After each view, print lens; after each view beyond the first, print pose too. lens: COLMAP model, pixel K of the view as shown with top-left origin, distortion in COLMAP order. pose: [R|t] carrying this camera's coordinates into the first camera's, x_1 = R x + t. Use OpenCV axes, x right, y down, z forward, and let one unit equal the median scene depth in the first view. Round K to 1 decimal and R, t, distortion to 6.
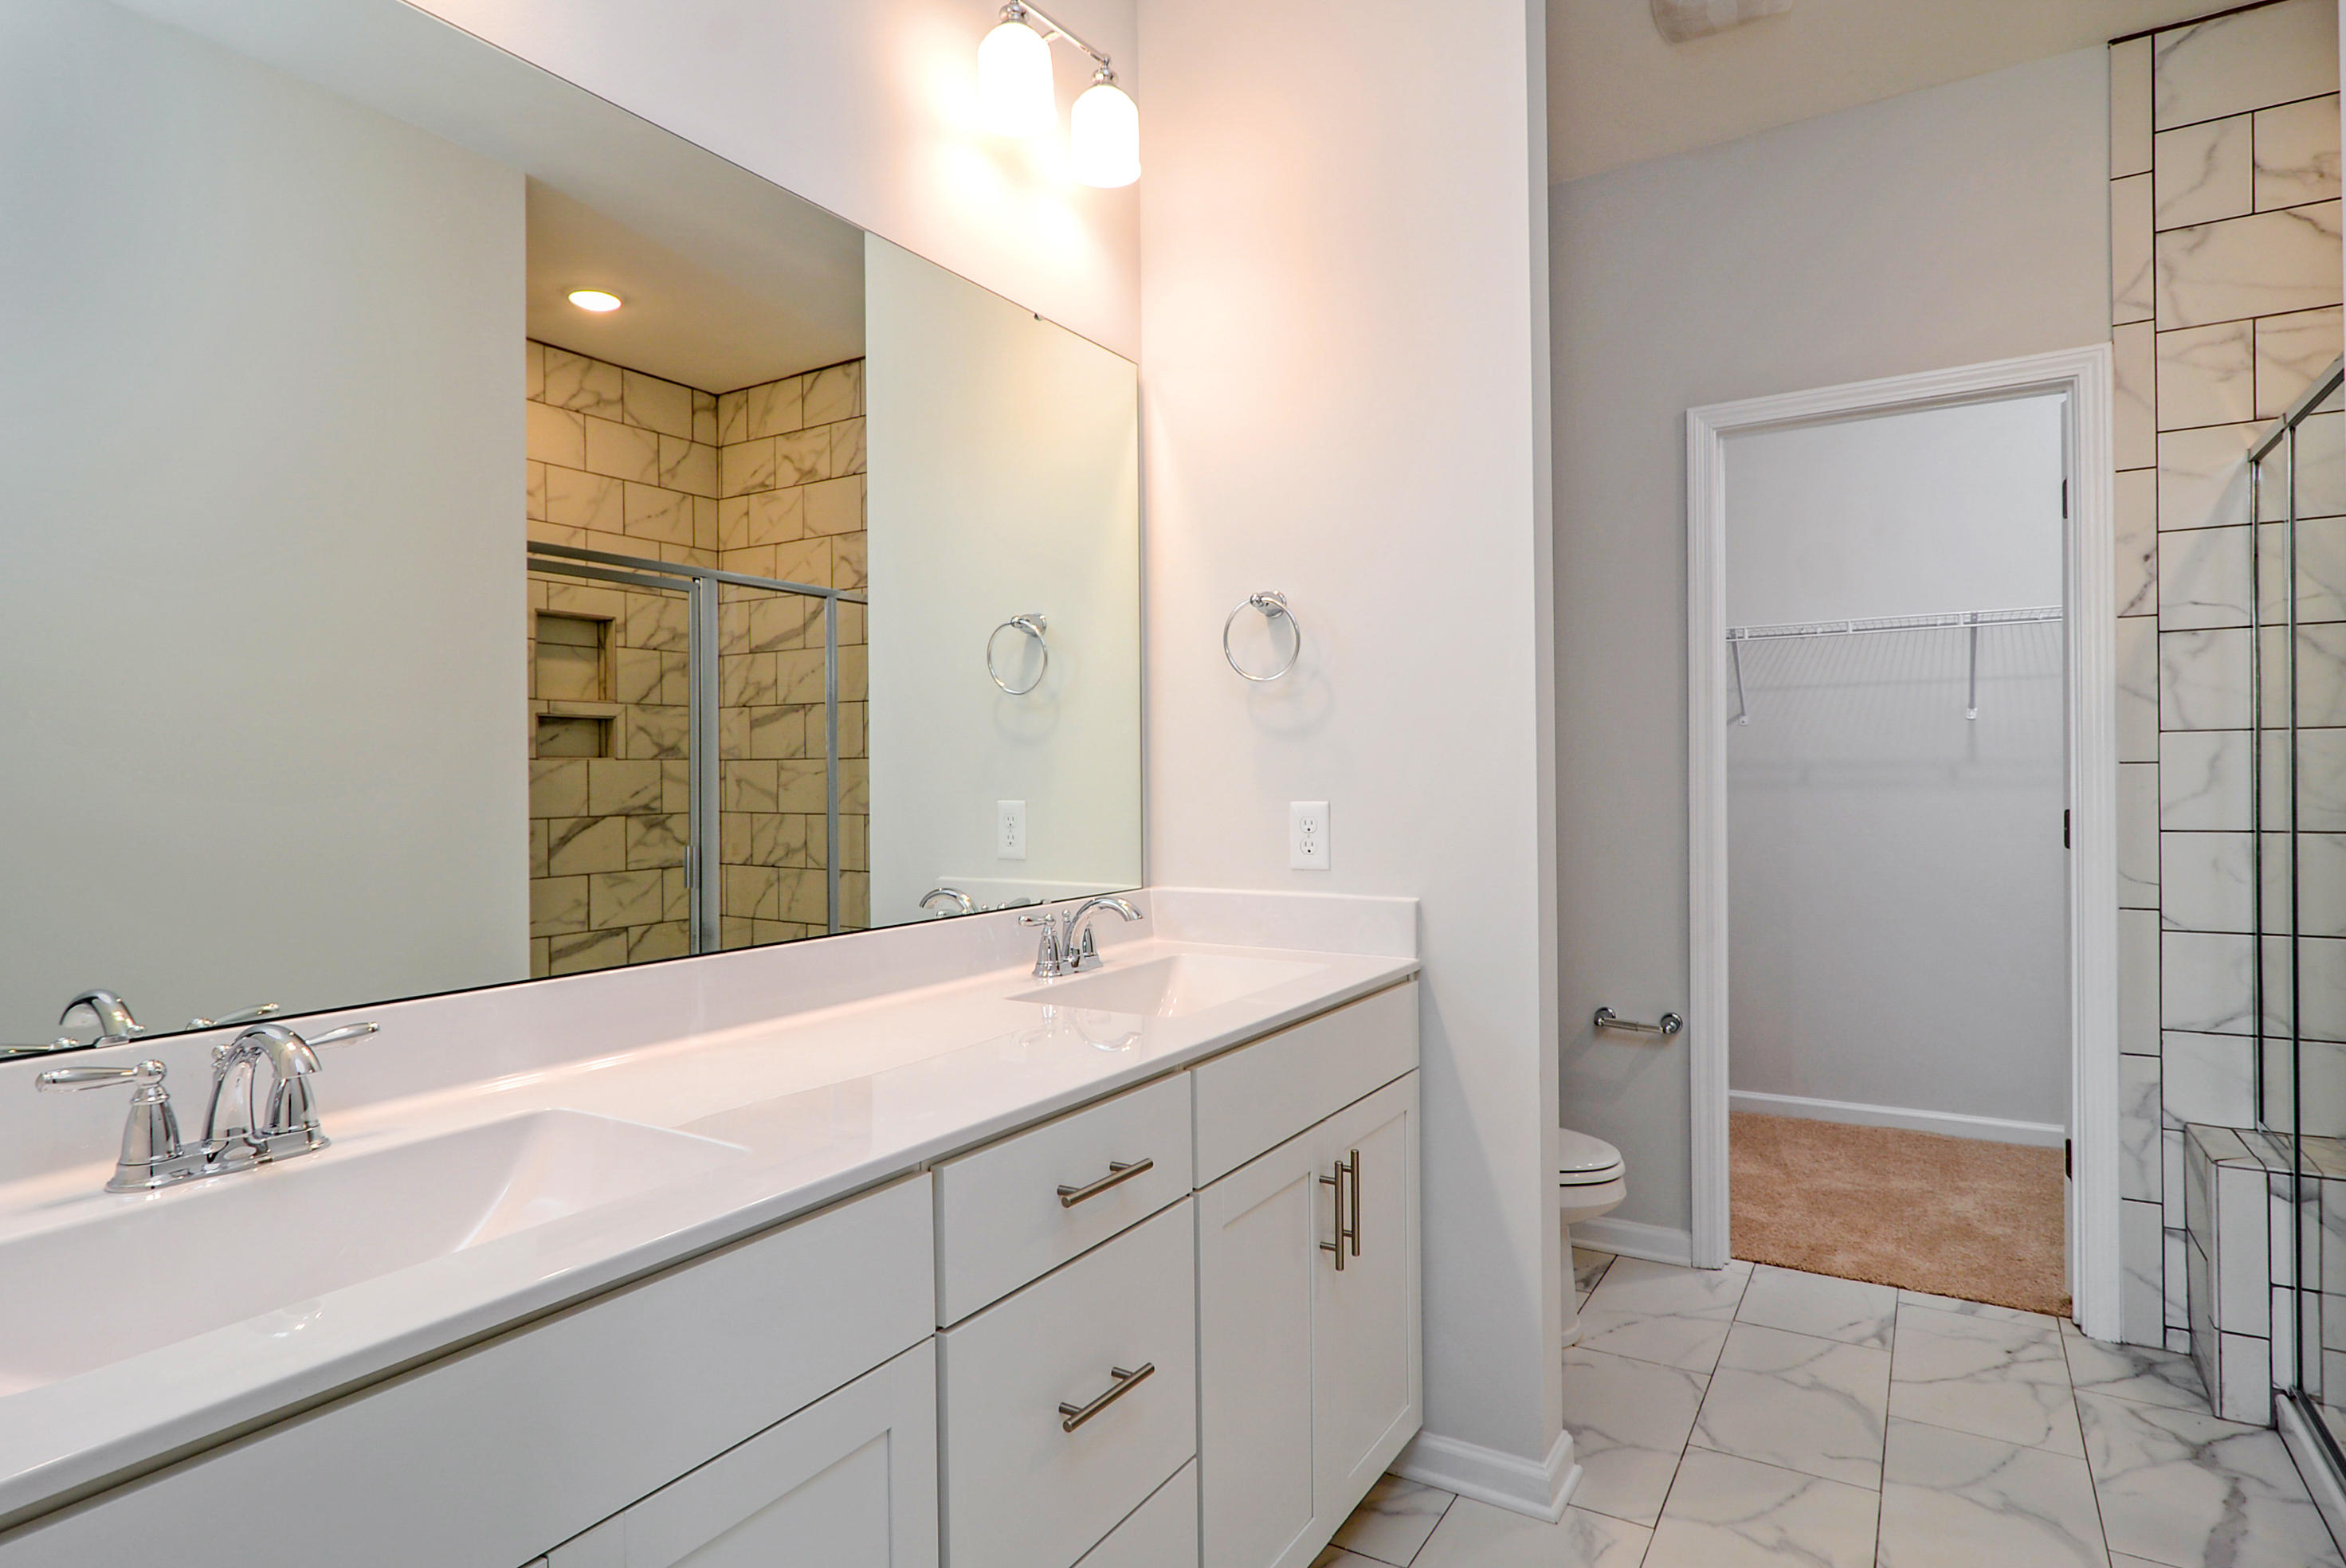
lens RADIAL K [[1299.5, 0, 1173.0], [0, 1299.5, 784.0], [0, 0, 1]] dist [-0.005232, 0.003865]
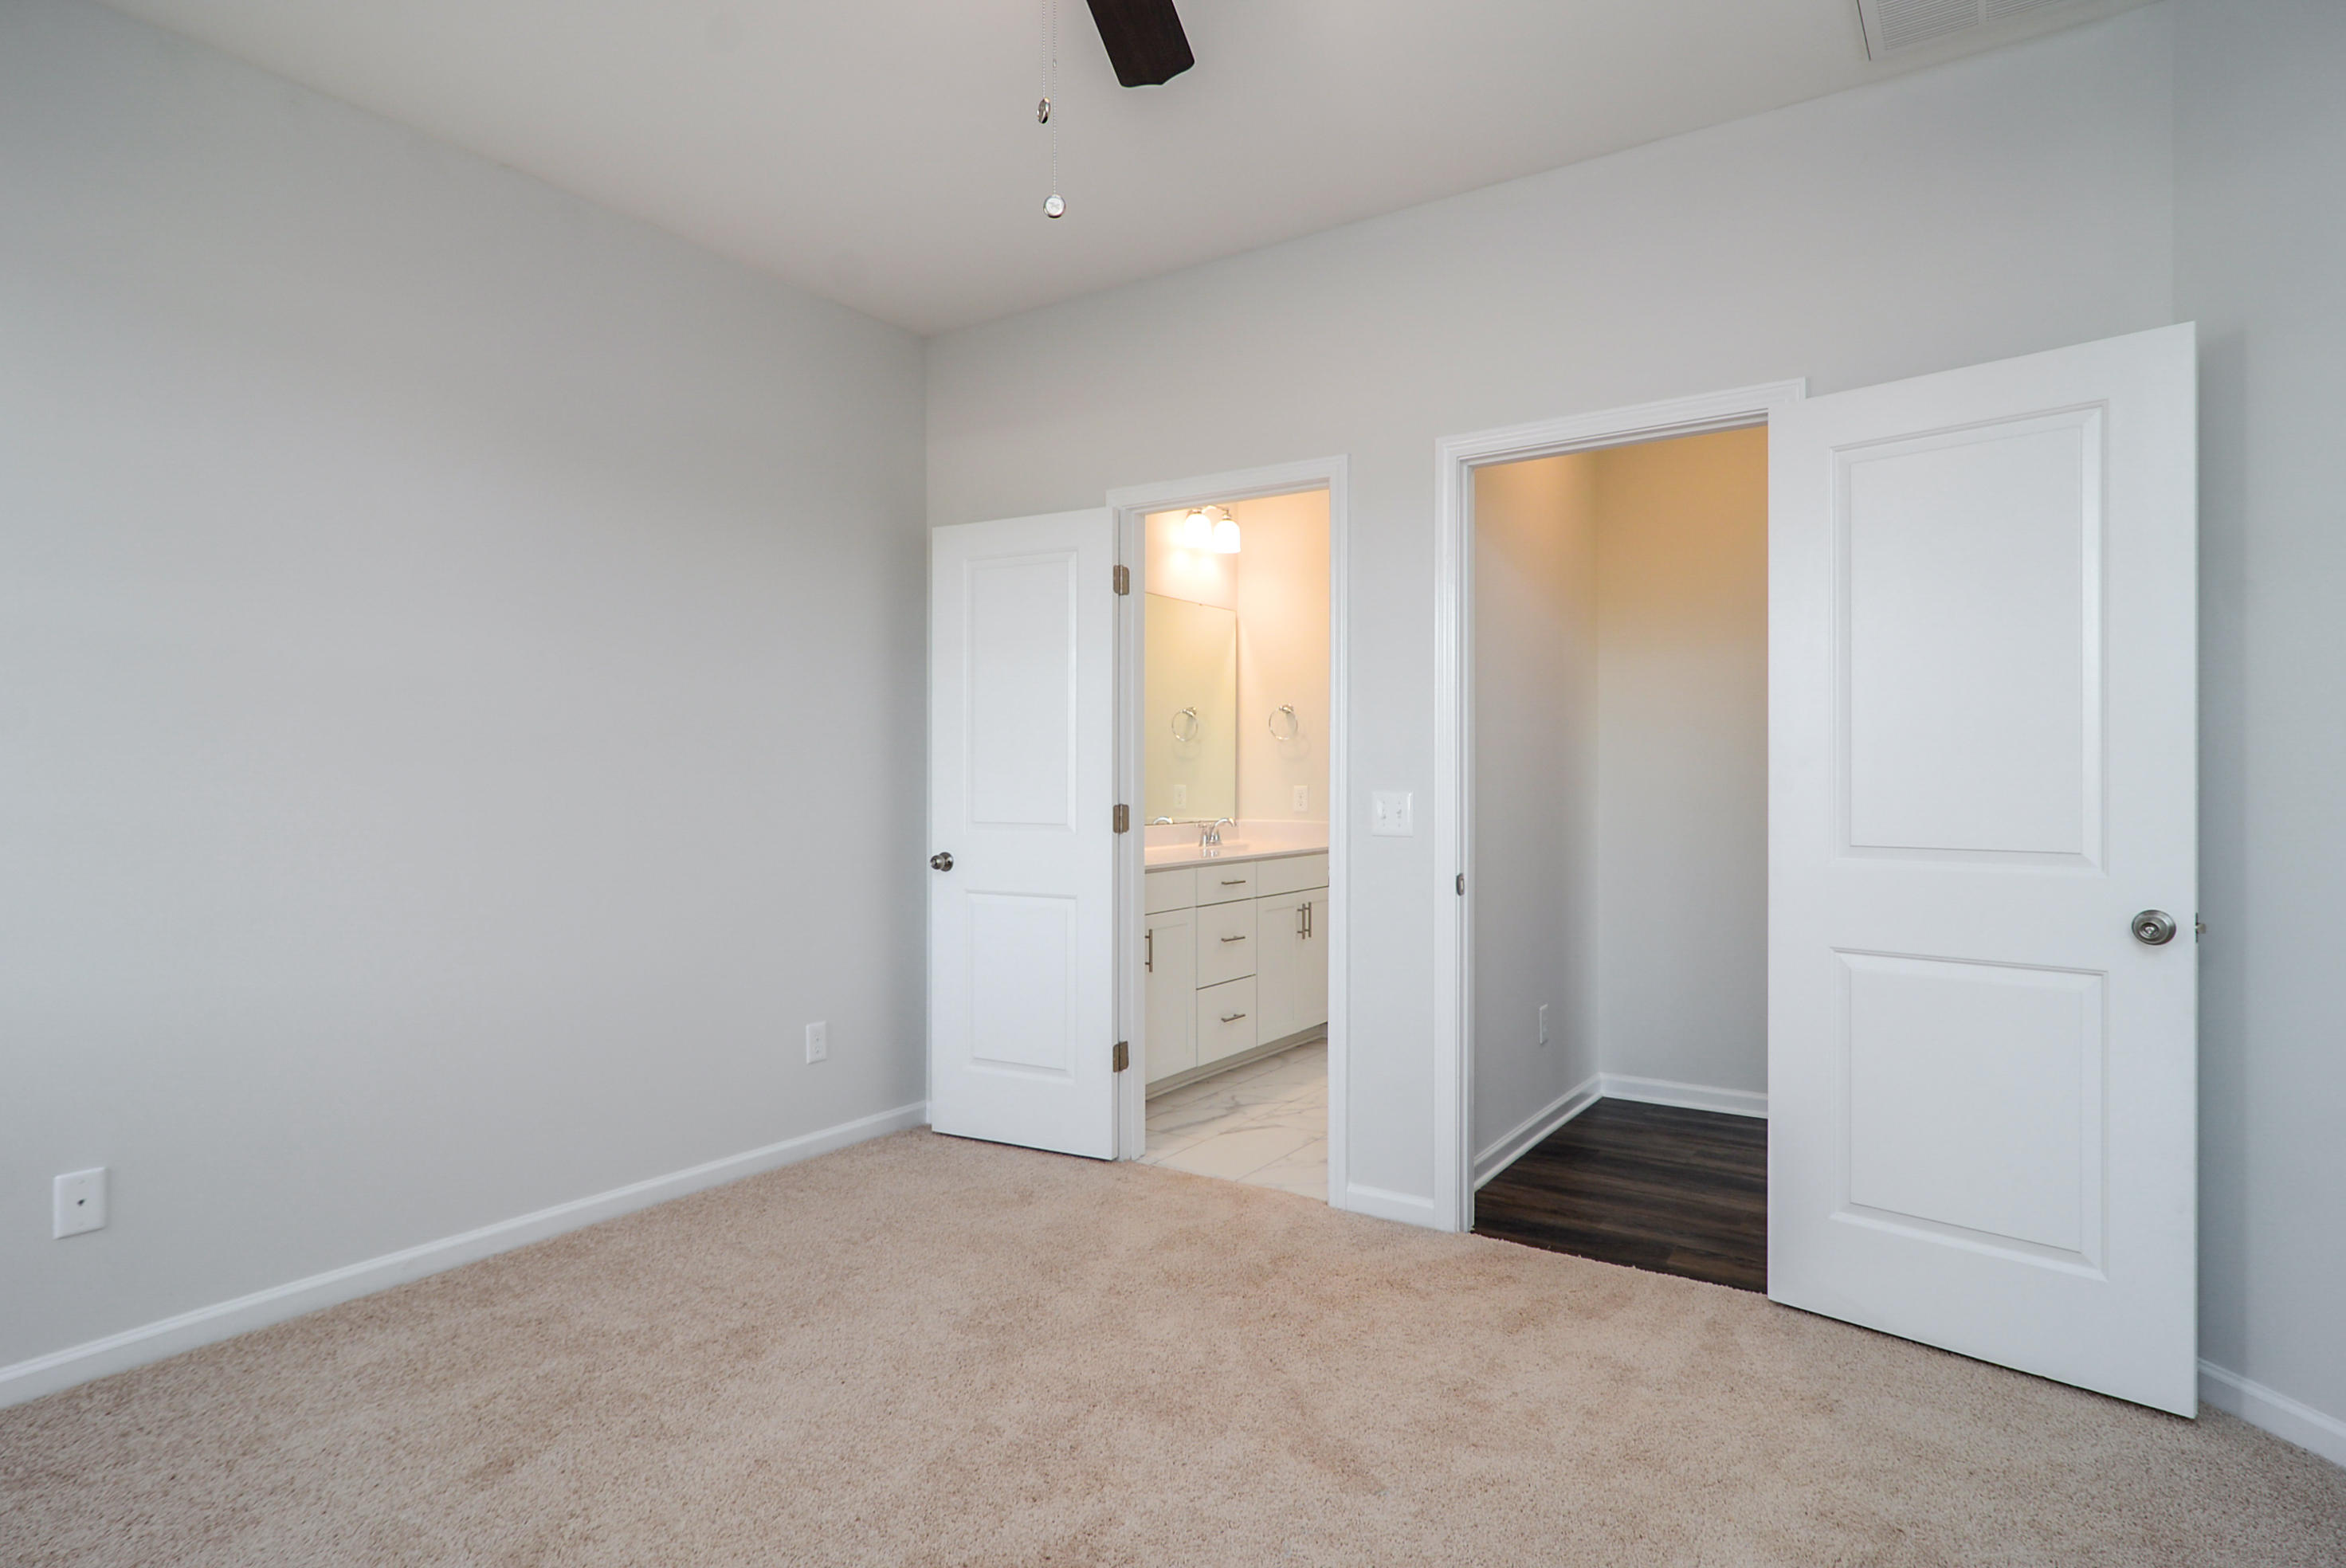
lens RADIAL K [[1299.5, 0, 1173.0], [0, 1299.5, 784.0], [0, 0, 1]] dist [-0.005232, 0.003865]
pose [[0.998802, 0.009848, -0.047928, -0.027717], [-0.009609, 0.999940, 0.005206, -0.001820], [0.047976, -0.004740, 0.998837, -1.636376]]
